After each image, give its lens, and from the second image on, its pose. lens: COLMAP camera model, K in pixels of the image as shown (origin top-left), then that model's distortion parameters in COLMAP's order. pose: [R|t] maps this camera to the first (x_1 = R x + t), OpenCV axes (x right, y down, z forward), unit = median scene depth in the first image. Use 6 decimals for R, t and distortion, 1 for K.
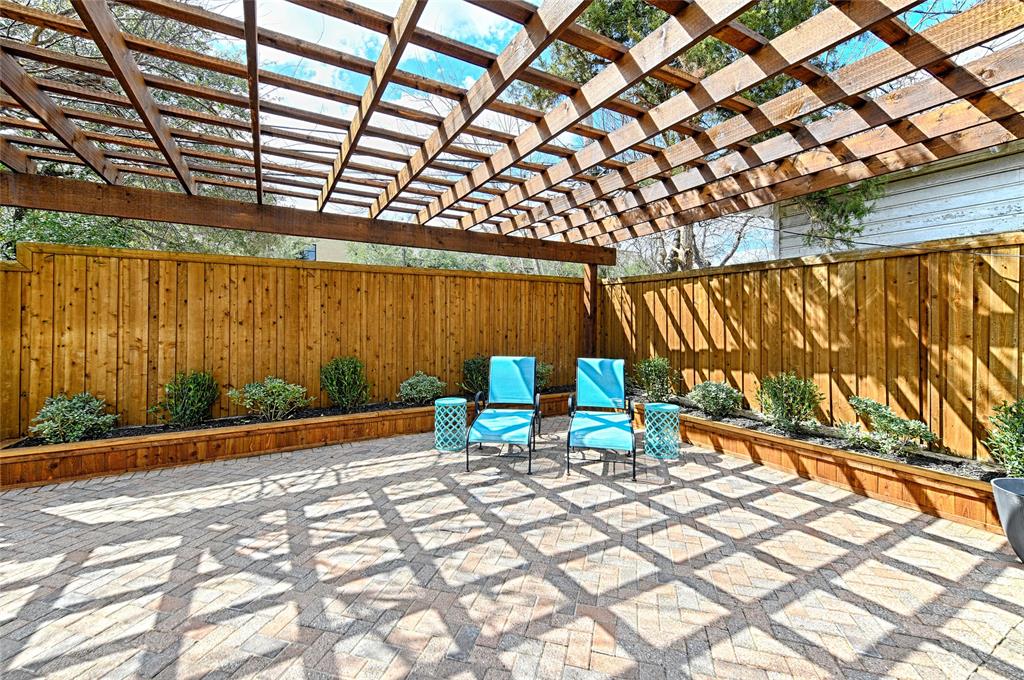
lens RADIAL K [[422.7, 0, 515.4], [0, 422.7, 320.6], [0, 0, 1]] dist [-0.000327, -0.000604]
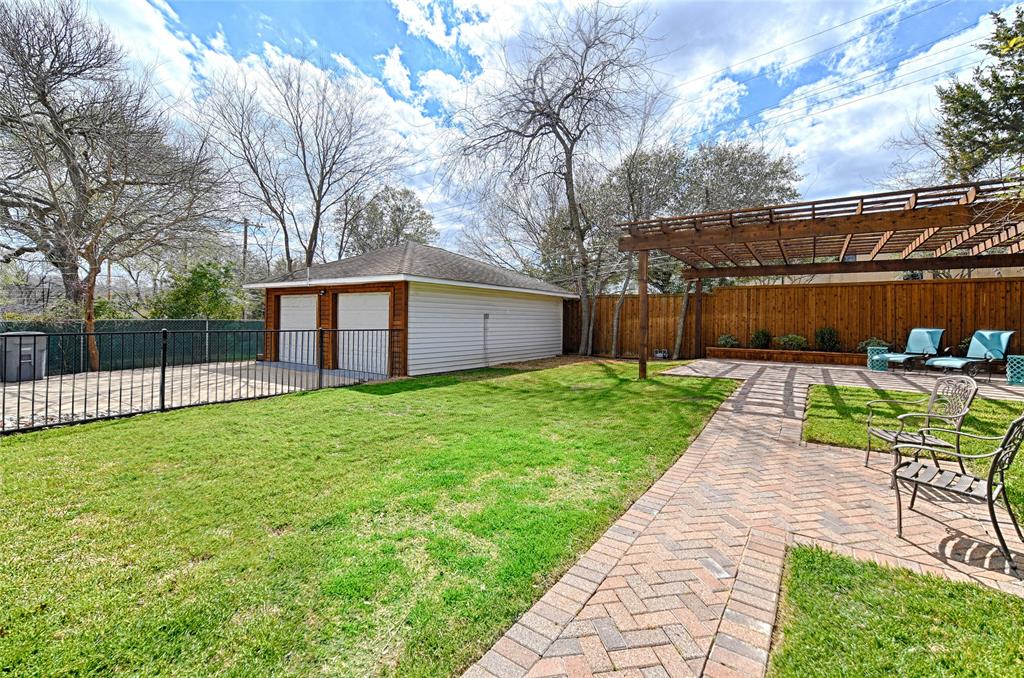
lens RADIAL K [[422.7, 0, 519.3], [0, 422.7, 320.0], [0, 0, 1]] dist [-0.000327, -0.000604]
pose [[0.425152, 0.006670, -0.905097, 0.901786], [-0.007891, 0.999962, 0.003663, 0.055440], [0.905088, 0.005585, 0.425189, -1.370034]]
